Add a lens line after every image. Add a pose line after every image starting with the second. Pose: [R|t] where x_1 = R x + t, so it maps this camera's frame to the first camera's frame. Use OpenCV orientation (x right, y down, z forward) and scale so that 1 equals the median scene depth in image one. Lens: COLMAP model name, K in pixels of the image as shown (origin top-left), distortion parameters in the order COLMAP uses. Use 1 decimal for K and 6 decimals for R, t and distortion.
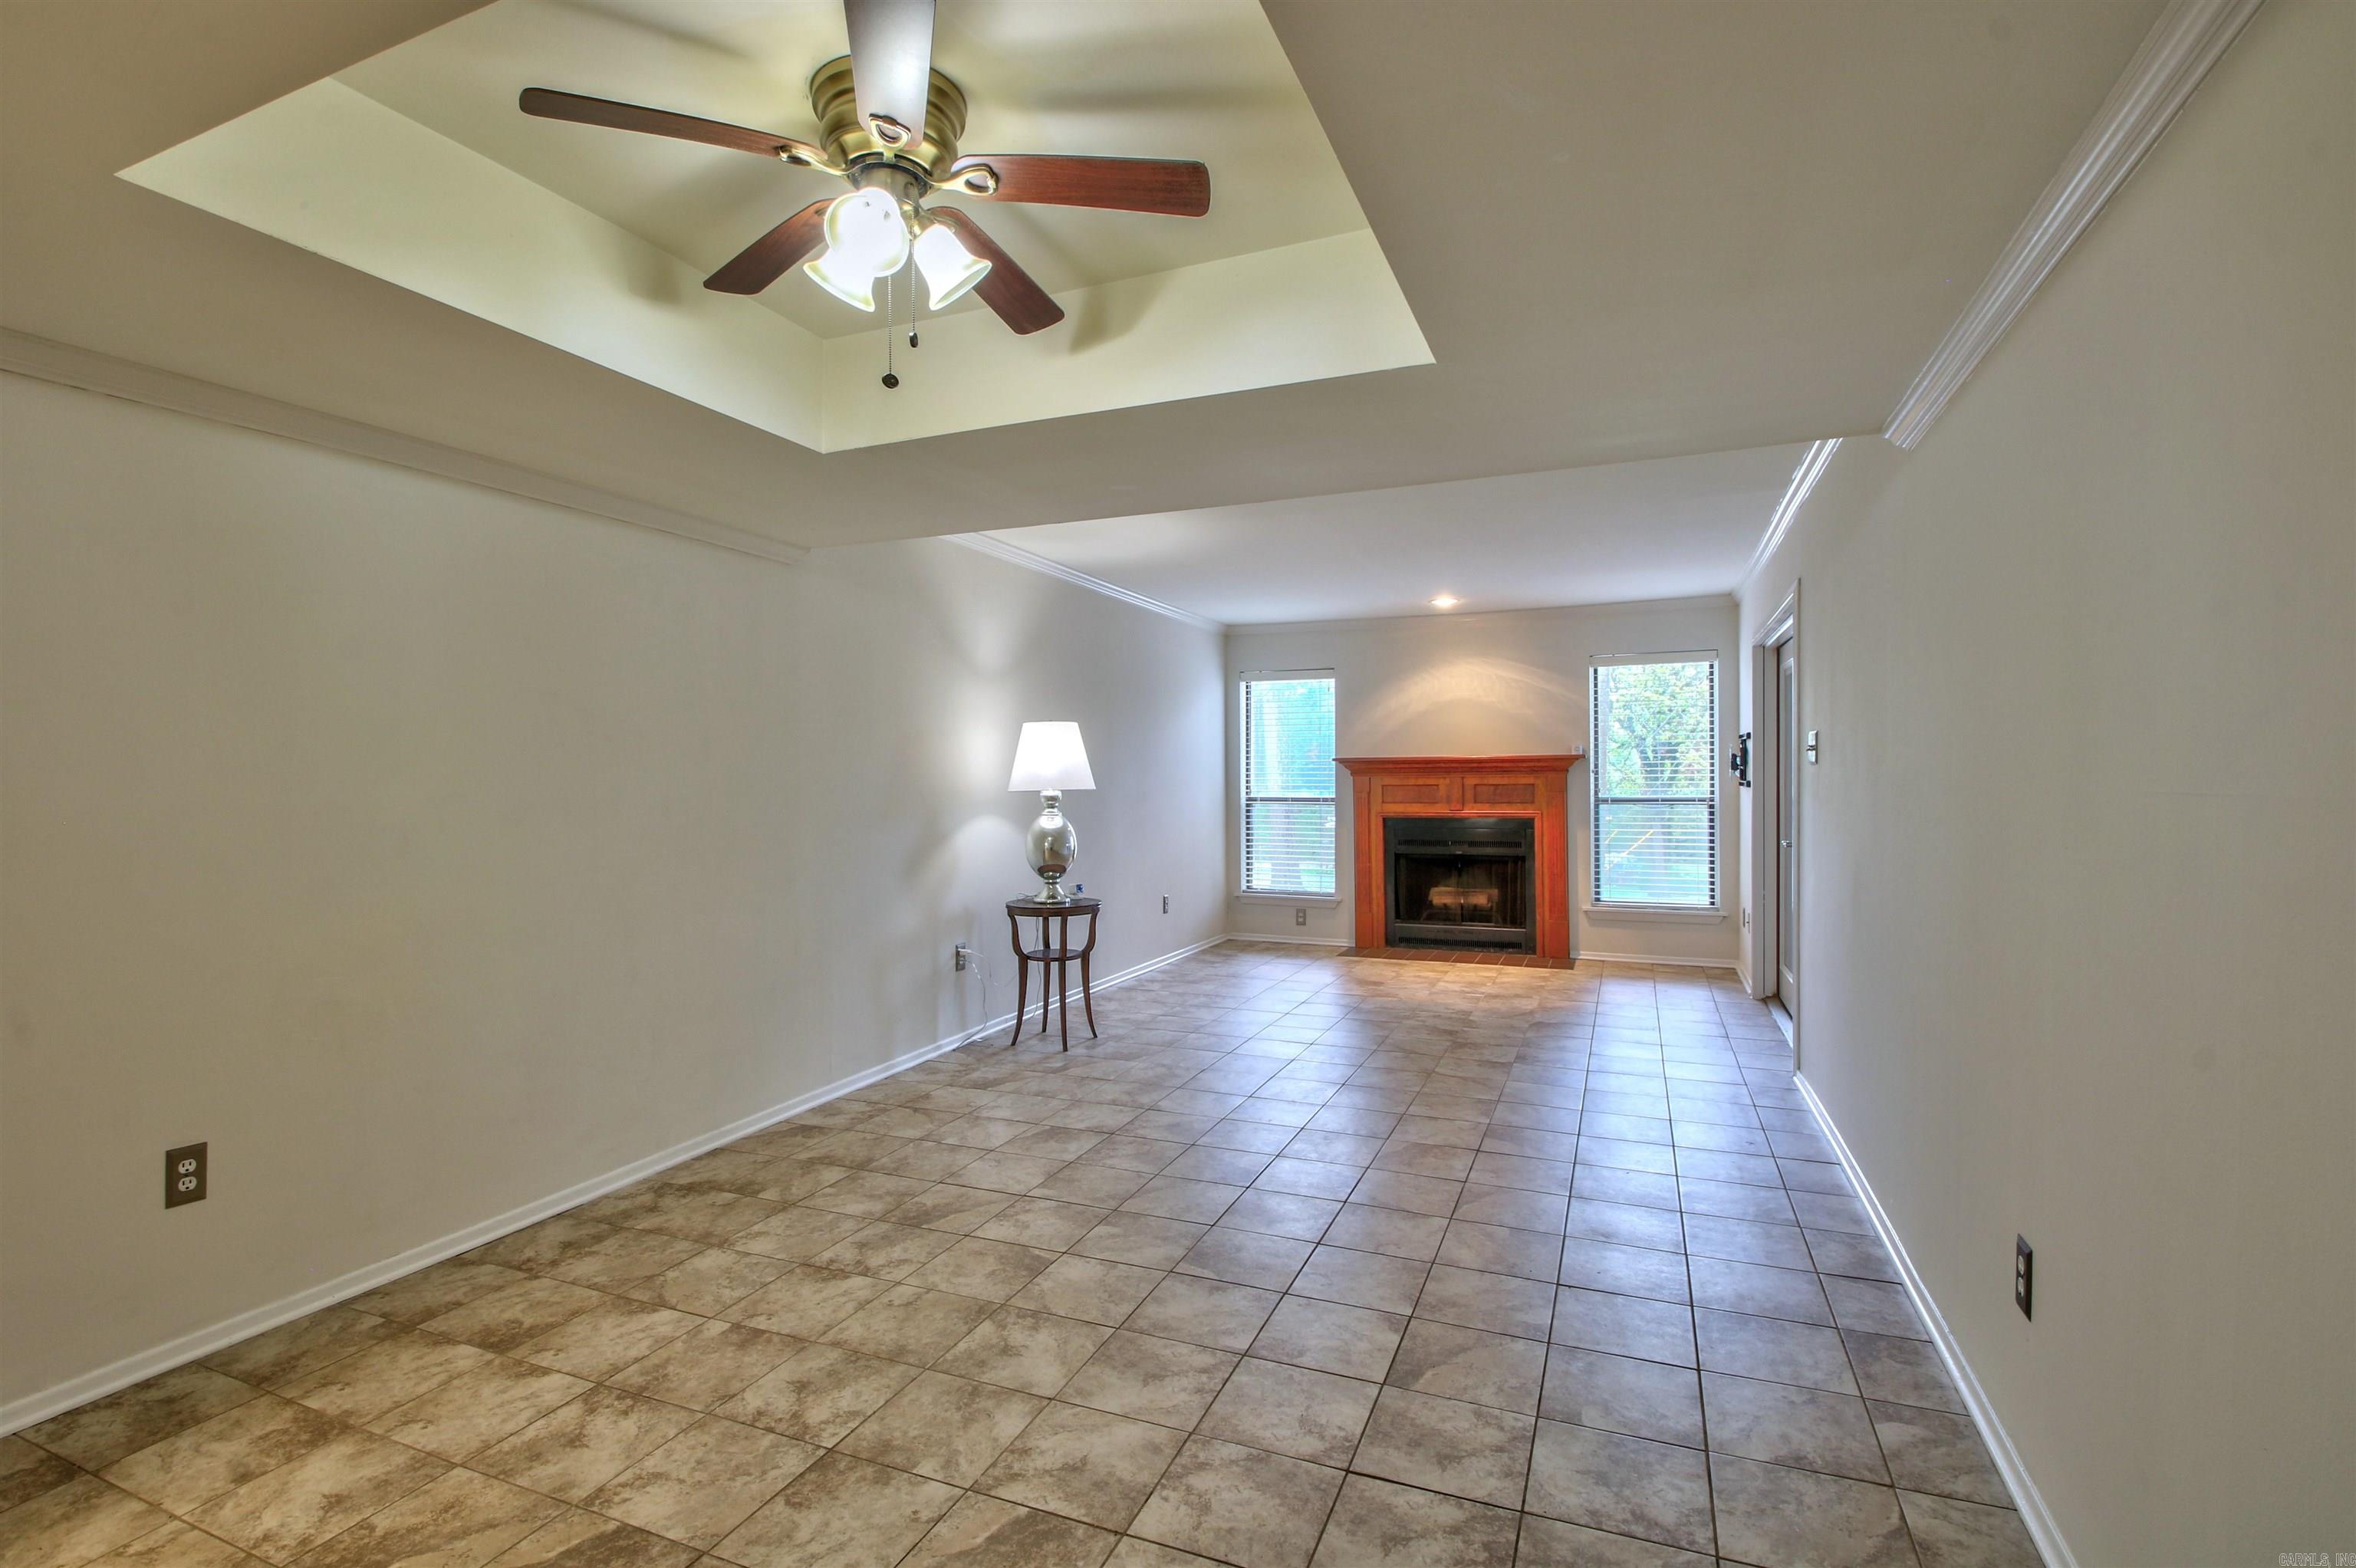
lens RADIAL K [[1101.5, 0, 1157.8], [0, 1101.5, 766.8], [0, 0, 1]] dist [0.007550, -0.017793]
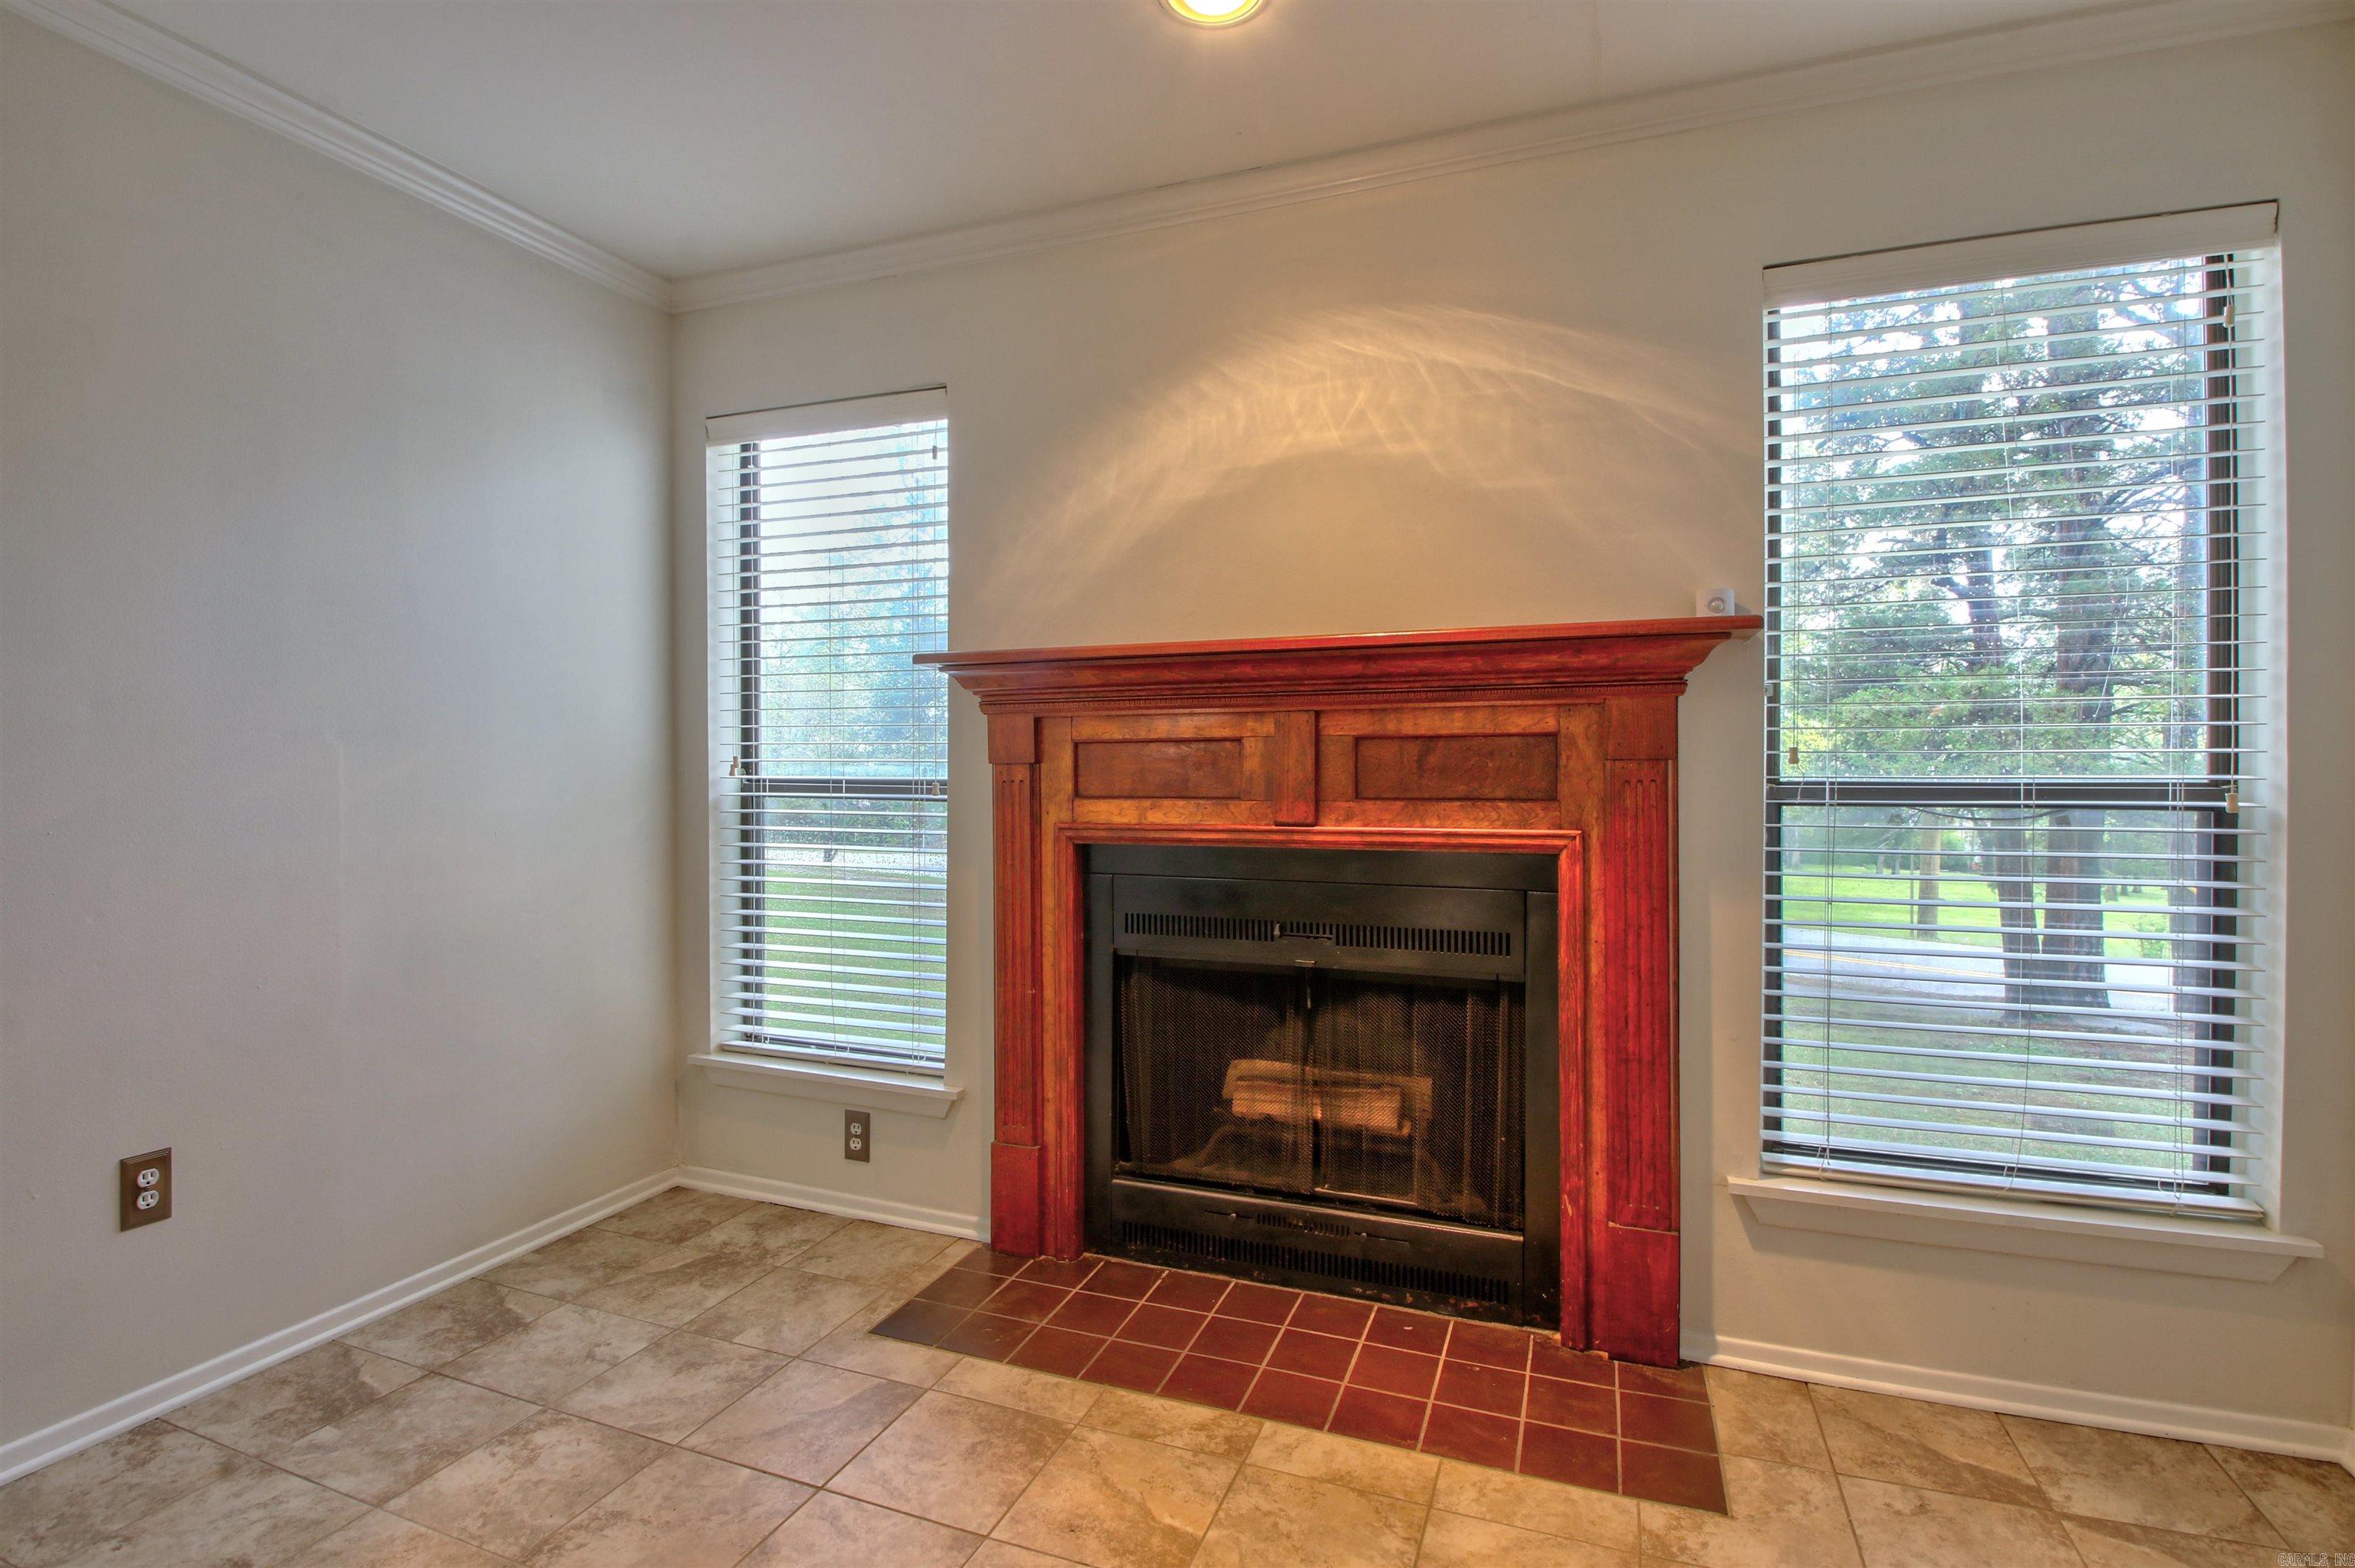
lens RADIAL K [[1103.5, 0, 1172.4], [0, 1103.5, 765.1], [0, 0, 1]] dist [-0.015833, -0.005599]
pose [[0.999566, 0.003450, 0.029273, 0.412787], [-0.003874, 0.999888, 0.014430, 0.035104], [-0.029220, -0.014537, 0.999467, 1.269390]]
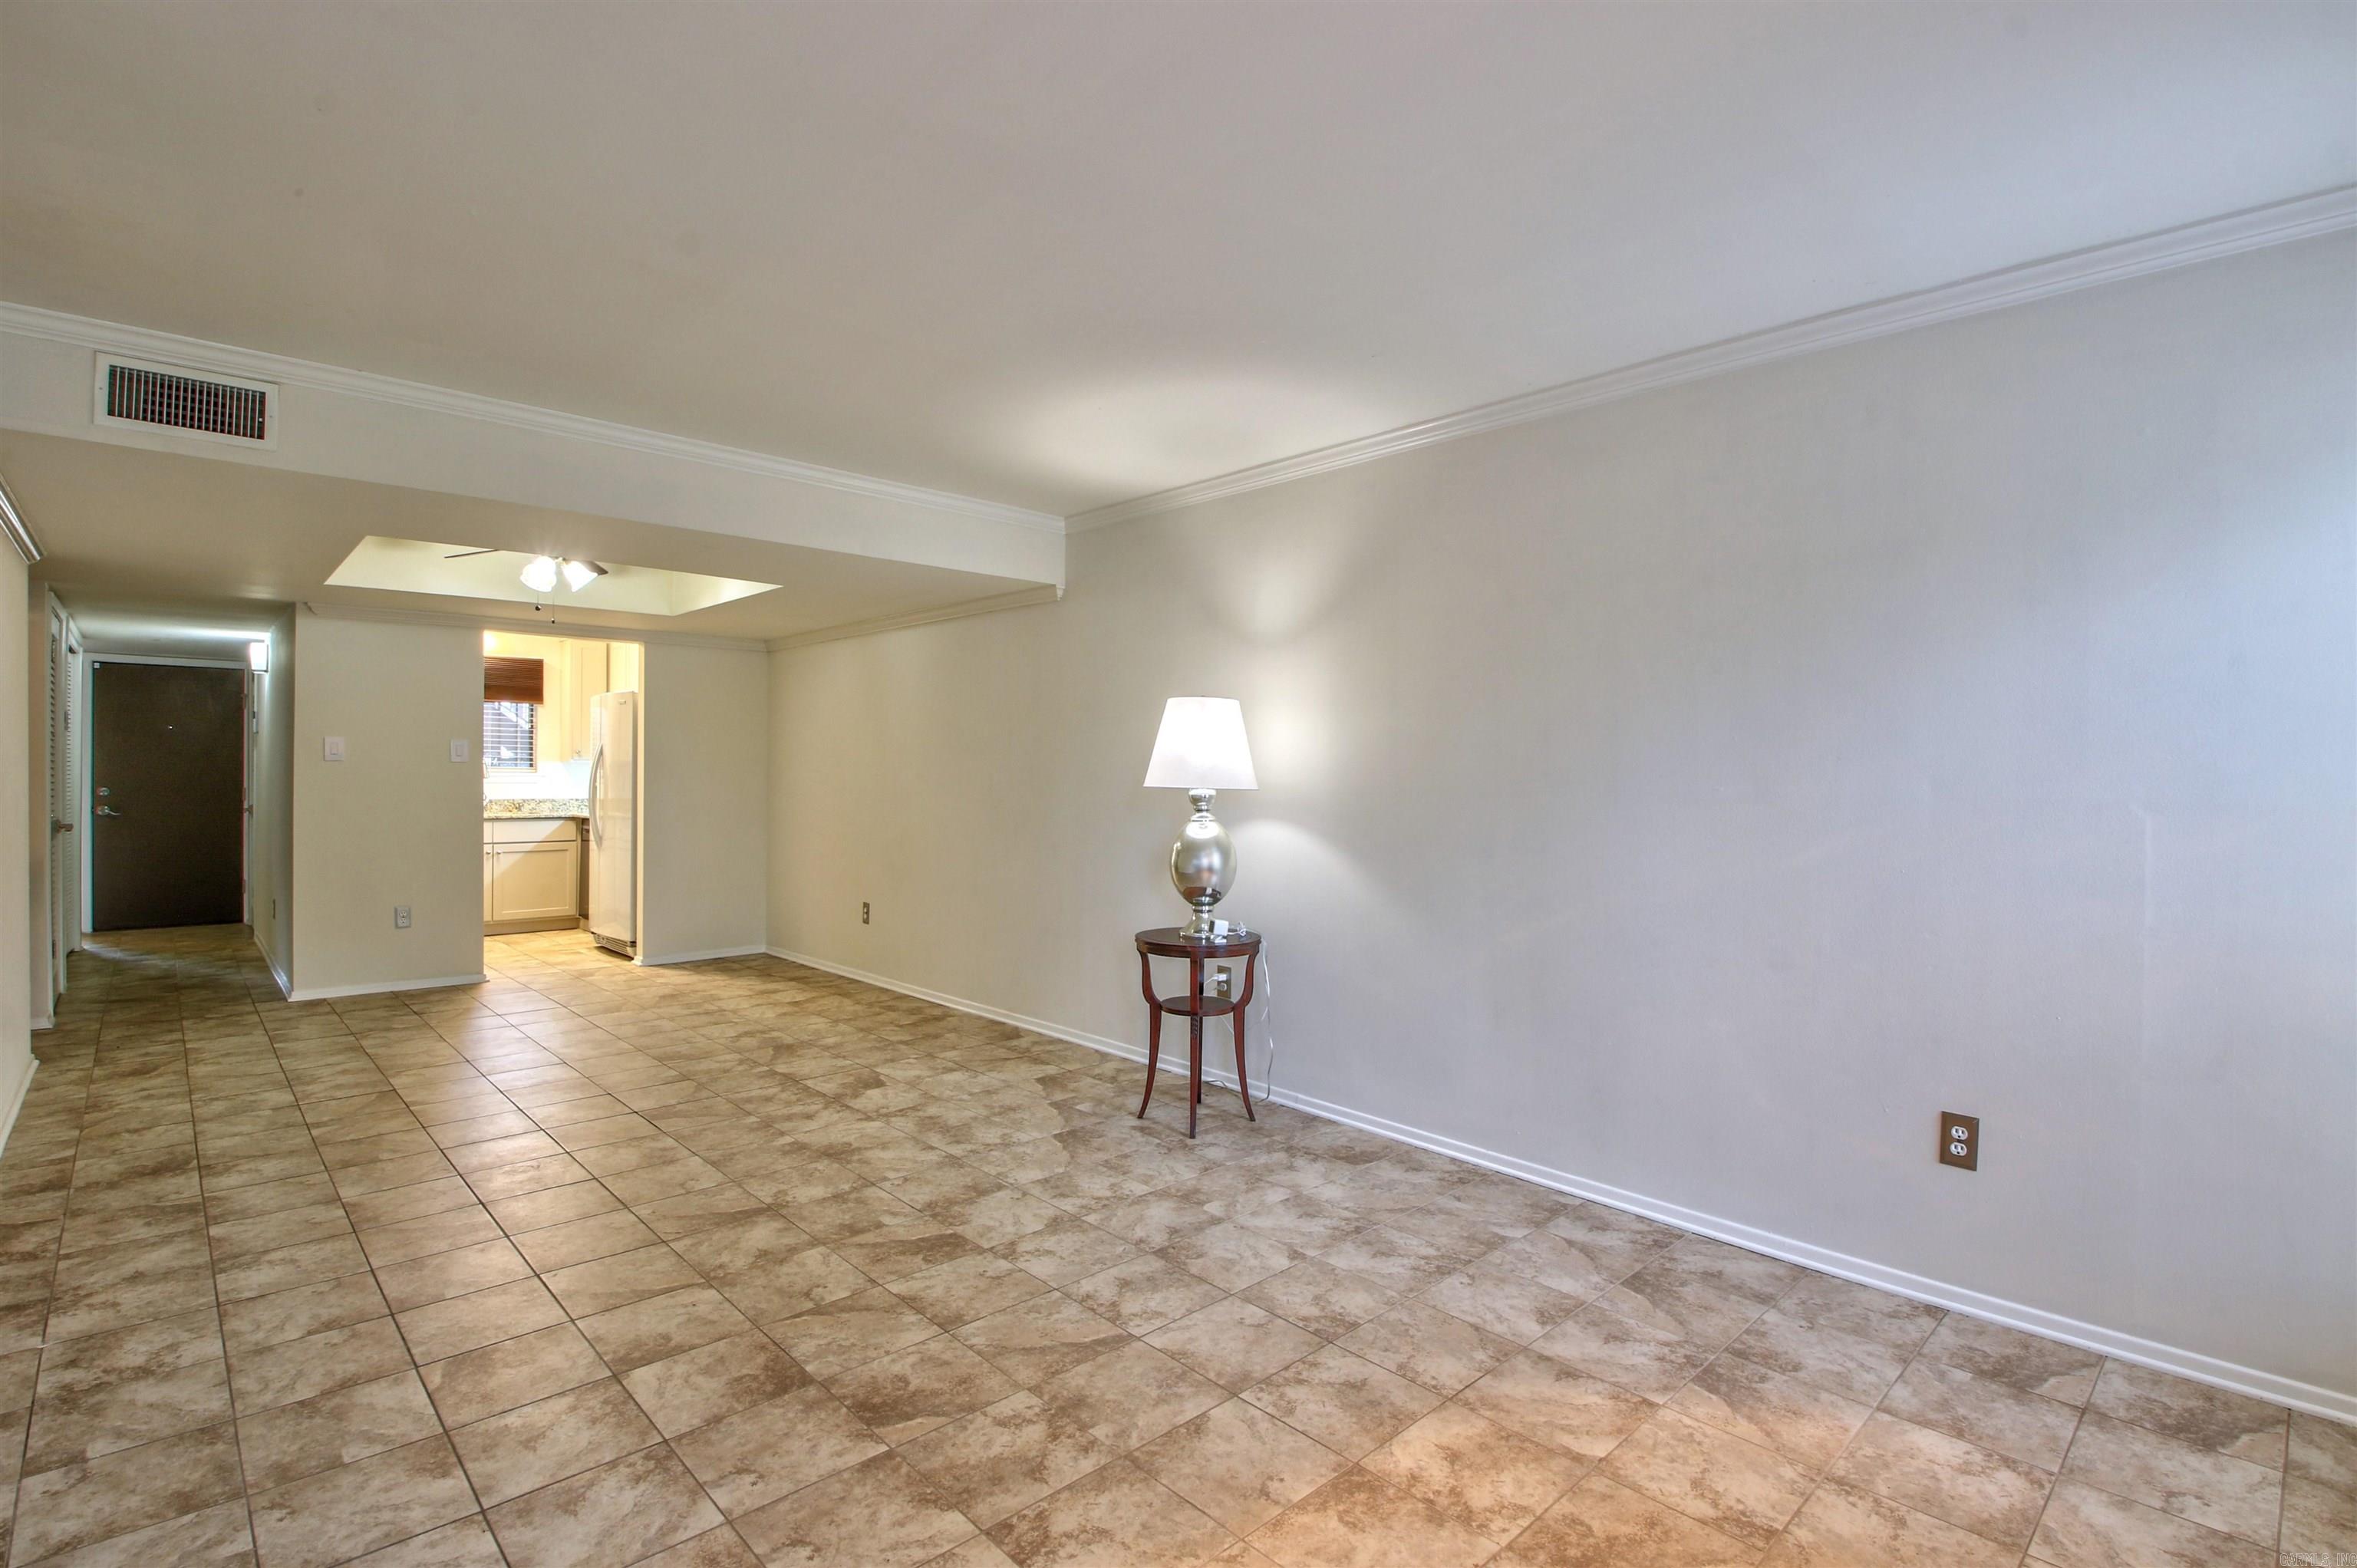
lens RADIAL K [[1102.0, 0, 1195.3], [0, 1102.0, 769.3], [0, 0, 1]] dist [0.007550, -0.017793]
pose [[-0.390271, 0.002683, -0.920696, 0.732600], [0.004100, 0.999991, 0.001176, 0.007898], [0.920691, -0.003316, -0.390278, 1.567323]]
